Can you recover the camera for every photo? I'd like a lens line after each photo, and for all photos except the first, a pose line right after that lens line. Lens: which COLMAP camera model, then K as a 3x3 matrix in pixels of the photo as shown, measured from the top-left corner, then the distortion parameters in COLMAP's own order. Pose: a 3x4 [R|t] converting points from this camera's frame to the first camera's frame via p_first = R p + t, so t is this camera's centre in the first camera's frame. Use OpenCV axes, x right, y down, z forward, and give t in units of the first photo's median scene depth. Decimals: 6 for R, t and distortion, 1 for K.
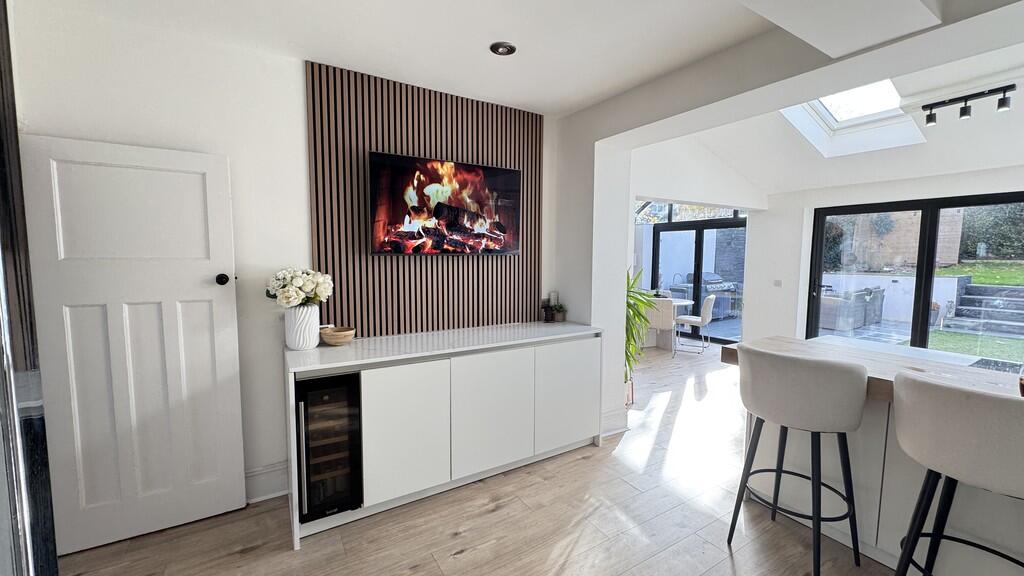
lens RADIAL K [[410.1, 0, 518.9], [0, 410.1, 286.6], [0, 0, 1]] dist [0.003472, 0.000638]
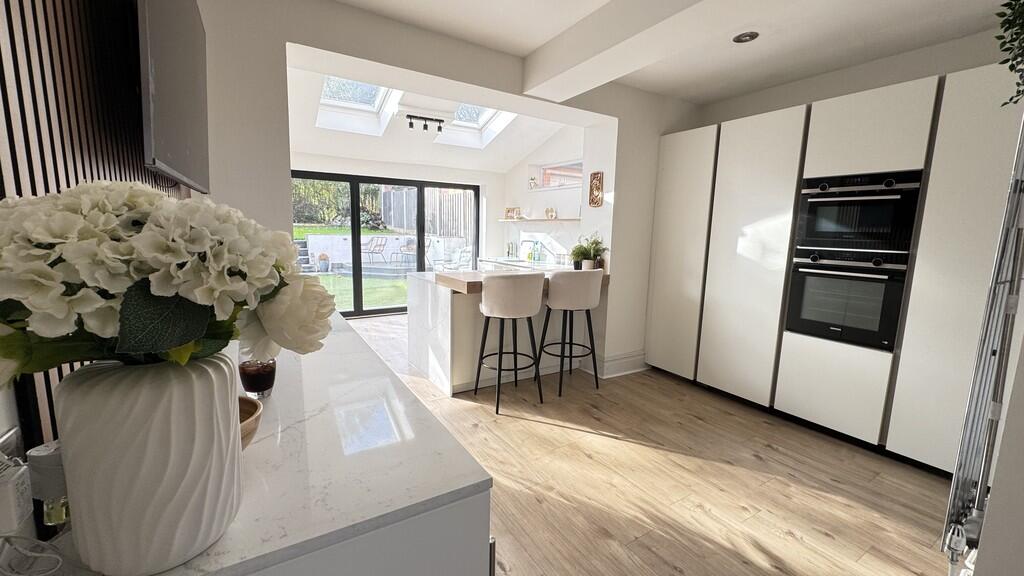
lens RADIAL K [[410.1, 0, 504.6], [0, 410.1, 293.6], [0, 0, 1]] dist [0.003472, 0.000638]
pose [[0.018381, -0.162810, 0.986486, -0.628749], [0.055568, 0.985294, 0.161578, -0.019791], [-0.998286, 0.051847, 0.027158, 0.678037]]
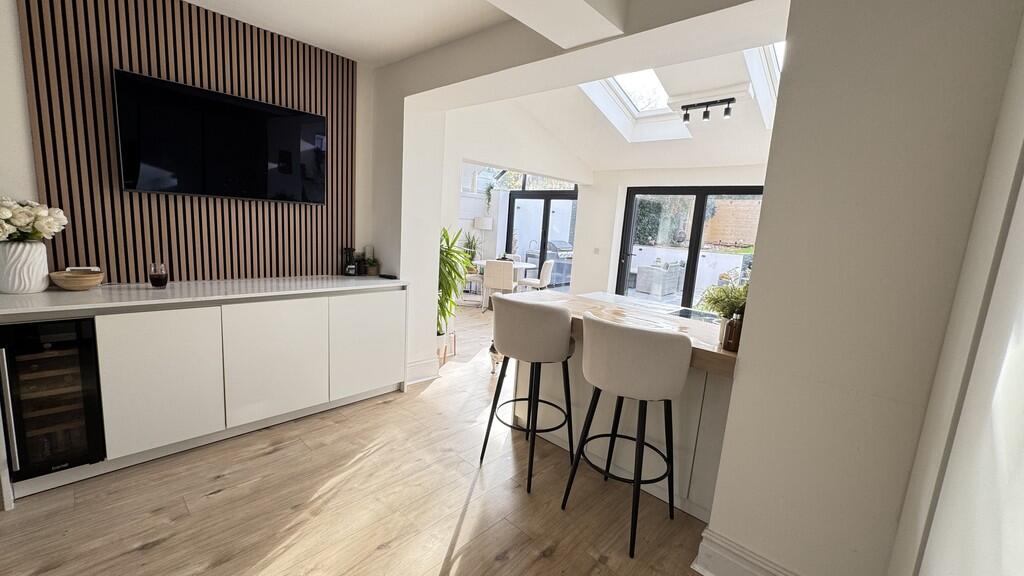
lens RADIAL K [[410.1, 0, 513.9], [0, 410.1, 287.1], [0, 0, 1]] dist [0.003472, 0.000638]
pose [[0.964253, 0.022423, 0.264032, 0.205506], [-0.045420, 0.995653, 0.081319, 0.018716], [-0.261061, -0.090404, 0.961080, -0.088865]]
